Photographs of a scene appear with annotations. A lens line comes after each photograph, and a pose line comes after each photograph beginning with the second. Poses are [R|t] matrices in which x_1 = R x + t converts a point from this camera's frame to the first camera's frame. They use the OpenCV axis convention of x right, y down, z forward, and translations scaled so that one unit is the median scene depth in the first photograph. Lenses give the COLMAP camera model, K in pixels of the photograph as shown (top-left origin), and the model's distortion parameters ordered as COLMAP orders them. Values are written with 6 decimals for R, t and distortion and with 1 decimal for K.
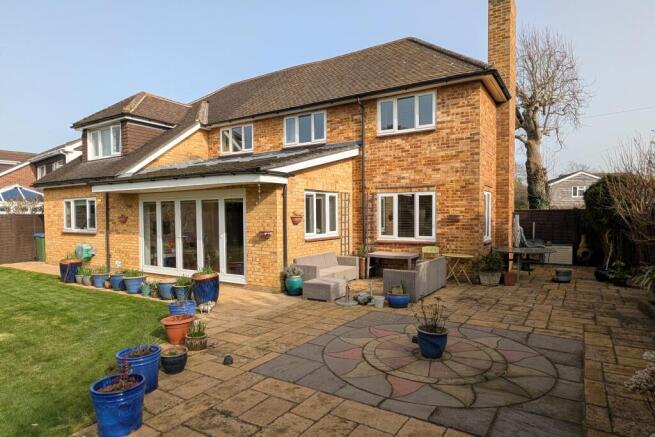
lens RADIAL K [[379.8, 0, 327.5], [0, 379.8, 218.5], [0, 0, 1]] dist [0.005650, 0.000501]
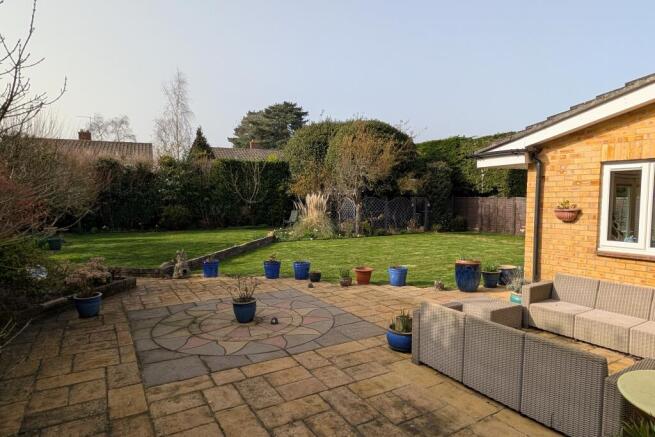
lens RADIAL K [[379.8, 0, 327.5], [0, 379.8, 218.5], [0, 0, 1]] dist [0.005650, 0.000501]
pose [[-0.427028, 0.042835, -0.903223, 0.563875], [-0.003464, 0.998793, 0.049005, -0.017563], [0.904232, 0.024055, -0.426364, 0.783338]]
